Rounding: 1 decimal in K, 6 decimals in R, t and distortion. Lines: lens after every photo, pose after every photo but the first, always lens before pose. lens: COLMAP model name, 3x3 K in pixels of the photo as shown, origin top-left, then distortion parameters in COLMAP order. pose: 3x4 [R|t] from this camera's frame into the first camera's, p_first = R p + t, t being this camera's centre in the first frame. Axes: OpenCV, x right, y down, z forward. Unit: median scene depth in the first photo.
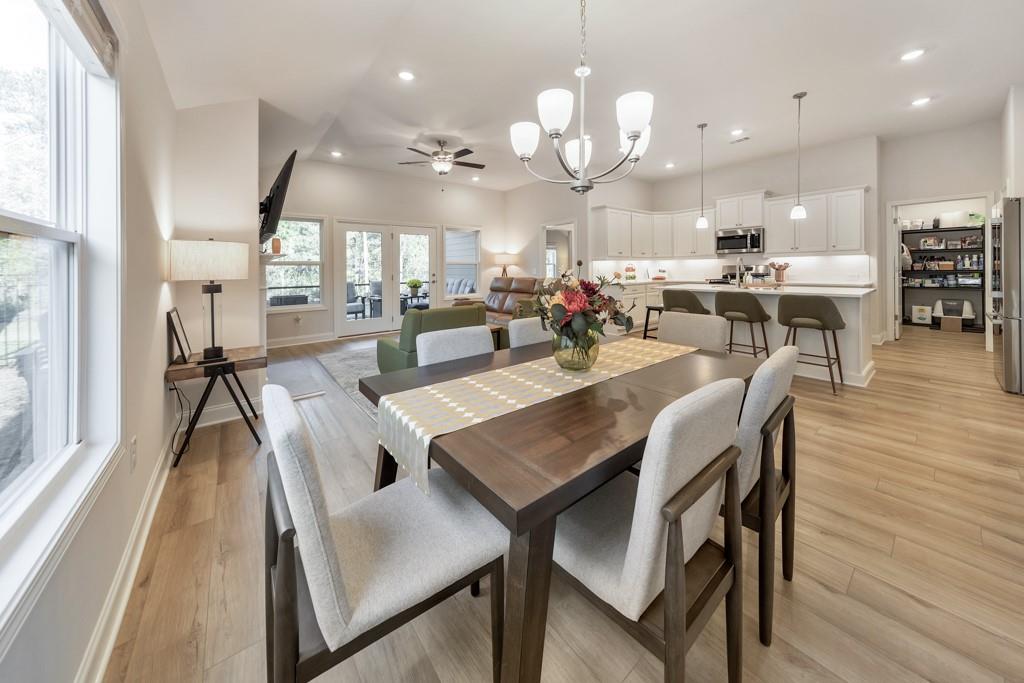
lens RADIAL K [[346.7, 0, 525.1], [0, 346.7, 271.1], [0, 0, 1]] dist [0.001233, 0.000109]
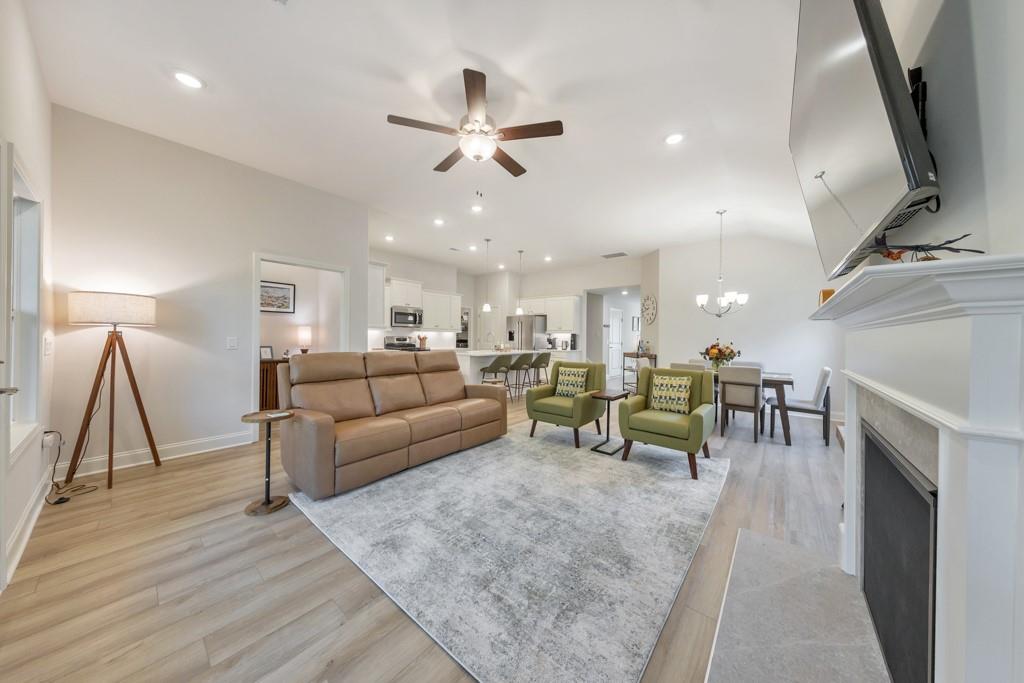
lens RADIAL K [[332.2, 0, 517.6], [0, 332.2, 336.6], [0, 0, 1]] dist [0.005793, -0.000479]
pose [[-0.181531, 0.013109, 0.983298, -0.622464], [-0.002038, 0.999904, -0.013706, -0.000729], [-0.983383, -0.004492, -0.181487, 0.788819]]
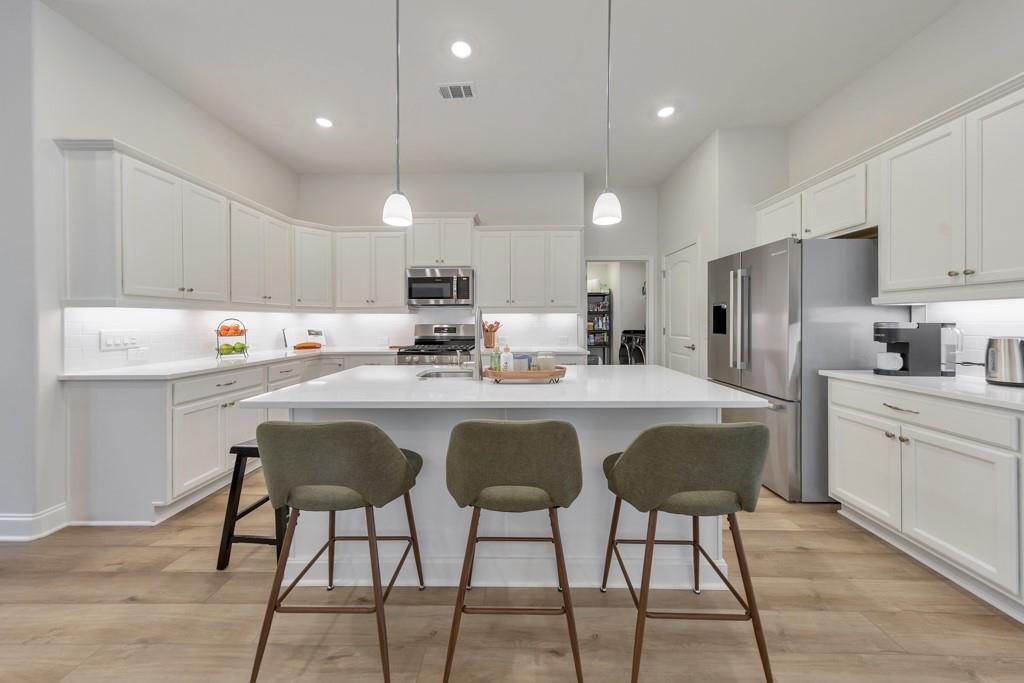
lens RADIAL K [[332.2, 0, 512.8], [0, 332.2, 322.6], [0, 0, 1]] dist [0.005793, -0.000479]
pose [[0.649936, 0.011954, 0.759895, 0.229160], [-0.000491, 0.999883, -0.015310, -0.010401], [-0.759989, 0.009577, 0.649865, 0.480245]]
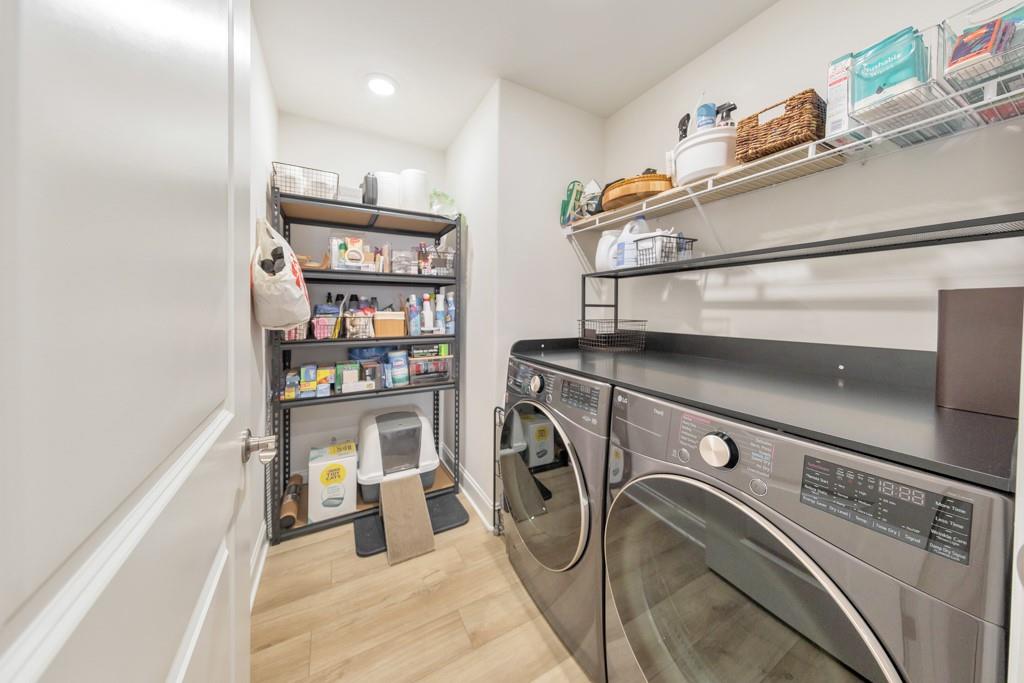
lens RADIAL K [[332.2, 0, 513.1], [0, 332.2, 309.4], [0, 0, 1]] dist [0.005793, -0.000479]
pose [[0.180630, 0.013365, 0.983460, 0.905790], [0.002047, 0.999900, -0.013964, -0.024261], [-0.983549, 0.004535, 0.180585, 0.813760]]
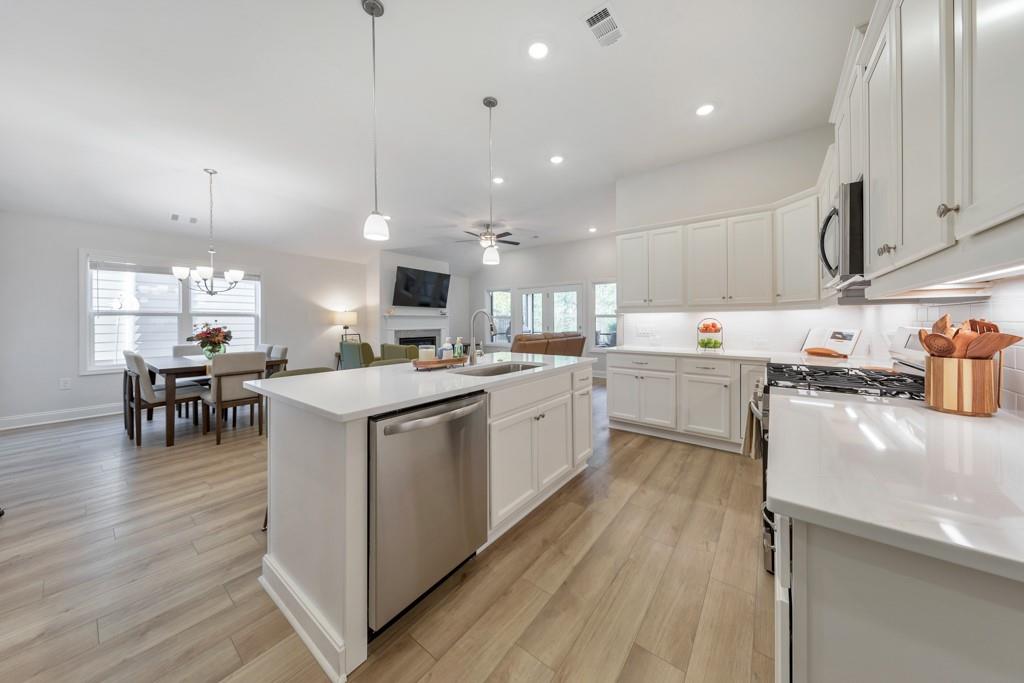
lens RADIAL K [[332.2, 0, 522.9], [0, 332.2, 321.0], [0, 0, 1]] dist [0.005793, -0.000479]
pose [[0.242474, 0.014227, -0.970053, 0.795102], [-0.012501, 0.999855, 0.011540, -0.020739], [0.970077, 0.009329, 0.242617, 0.646605]]
